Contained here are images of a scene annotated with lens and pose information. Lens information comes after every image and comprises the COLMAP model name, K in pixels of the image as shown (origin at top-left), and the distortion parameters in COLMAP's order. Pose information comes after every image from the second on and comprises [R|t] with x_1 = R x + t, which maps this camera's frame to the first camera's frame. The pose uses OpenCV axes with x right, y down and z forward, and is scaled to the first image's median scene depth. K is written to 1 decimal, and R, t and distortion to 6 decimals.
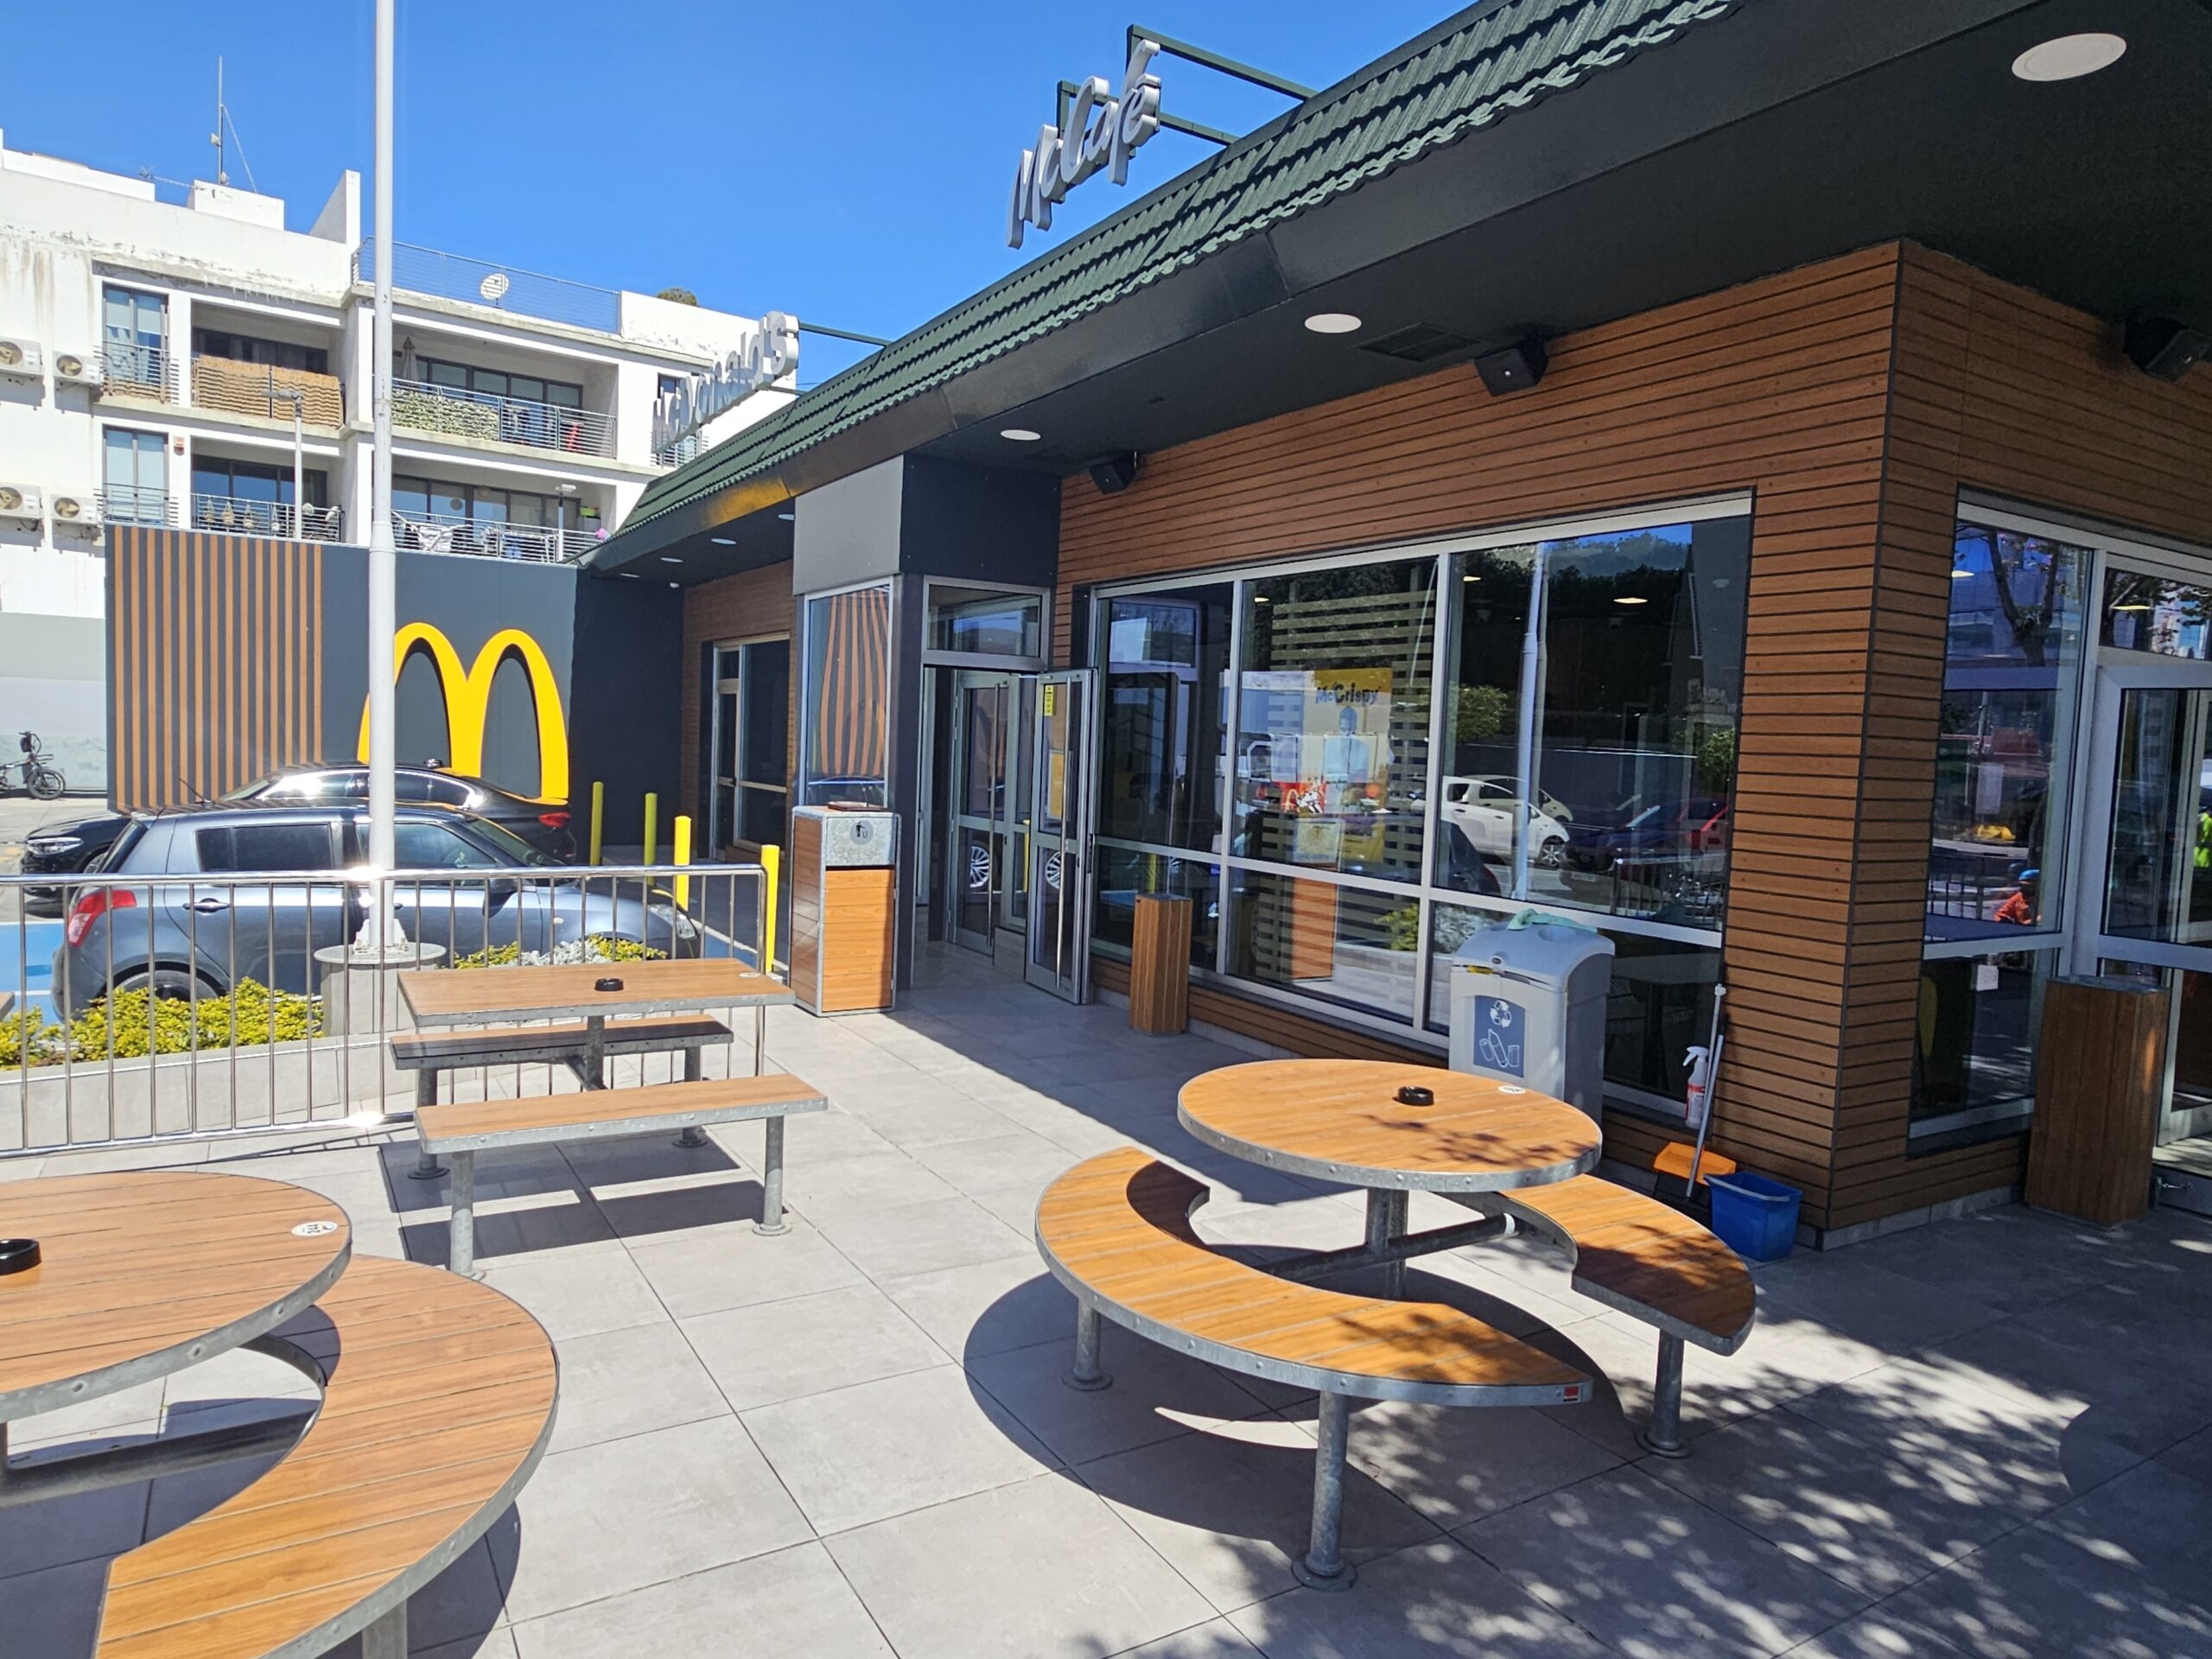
lens RADIAL K [[1377.1, 0, 1100.0], [0, 1377.1, 837.1], [0, 0, 1]] dist [-0.002340, -0.001797]
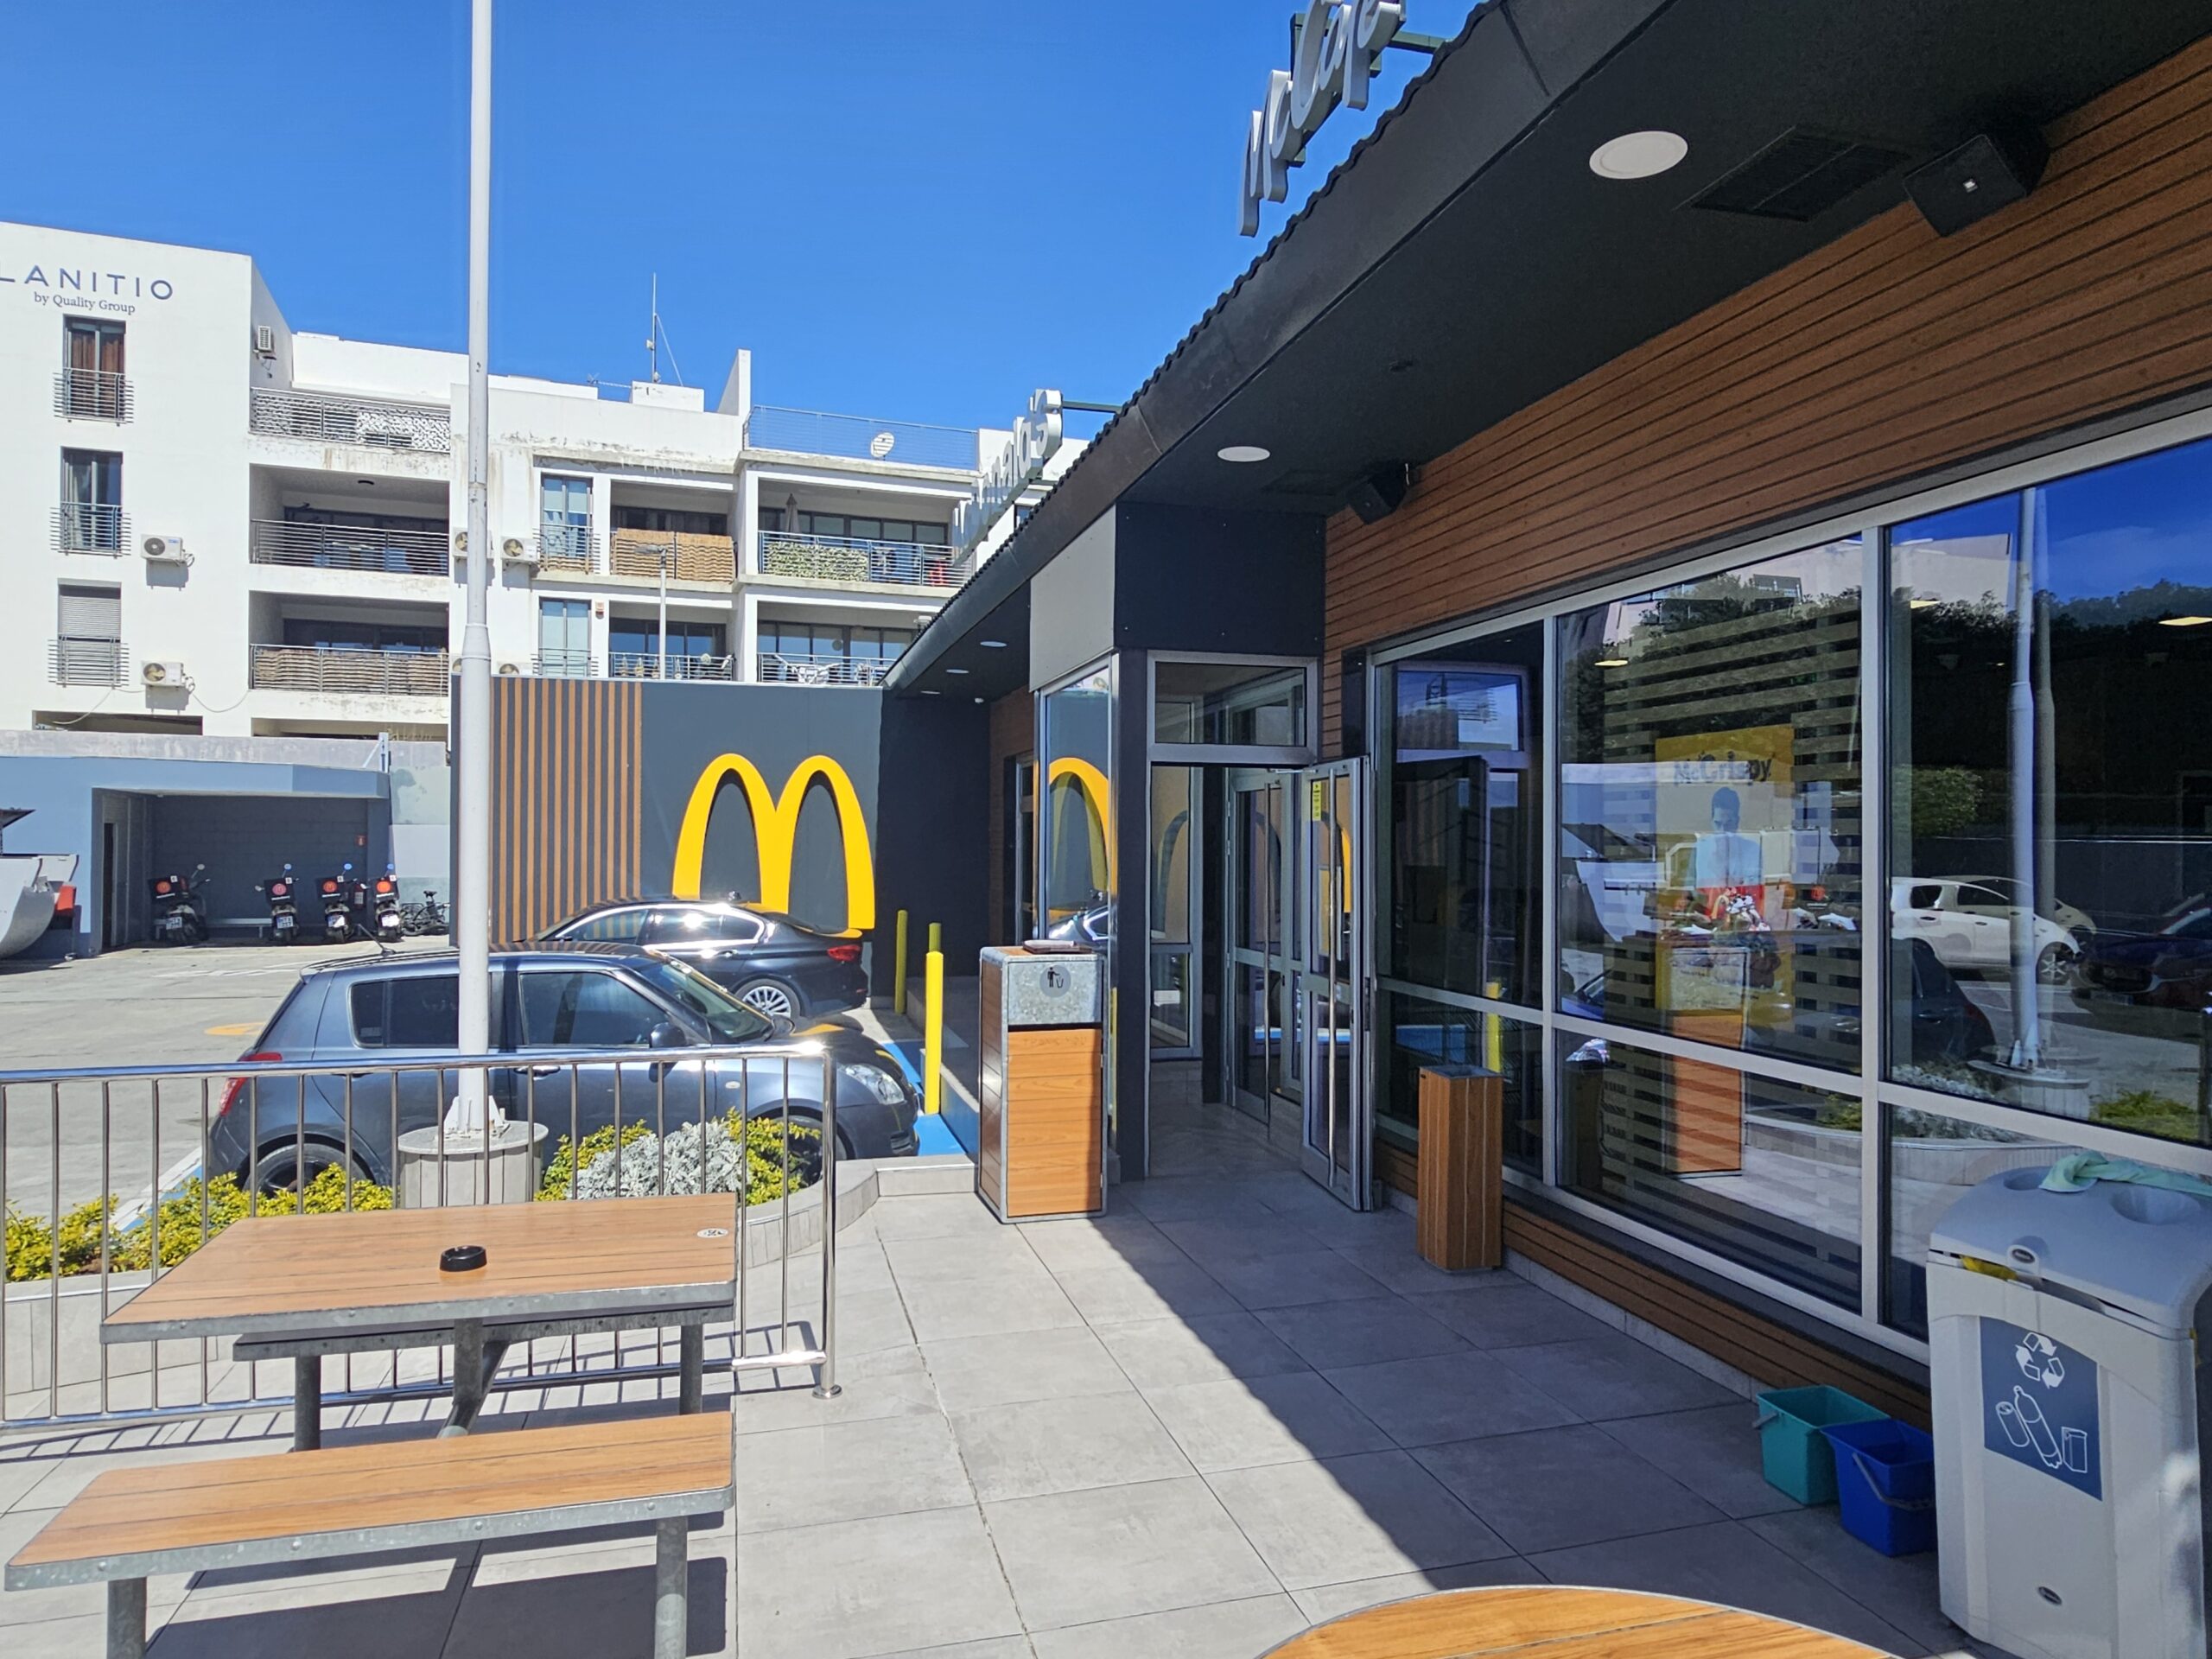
lens RADIAL K [[1377.1, 0, 1100.0], [0, 1377.1, 837.1], [0, 0, 1]] dist [-0.002340, -0.001797]
pose [[0.959065, -0.037081, -0.280748, 0.056769], [0.013990, 0.996384, -0.083809, -0.015132], [0.282840, 0.076450, 0.956115, 0.211741]]
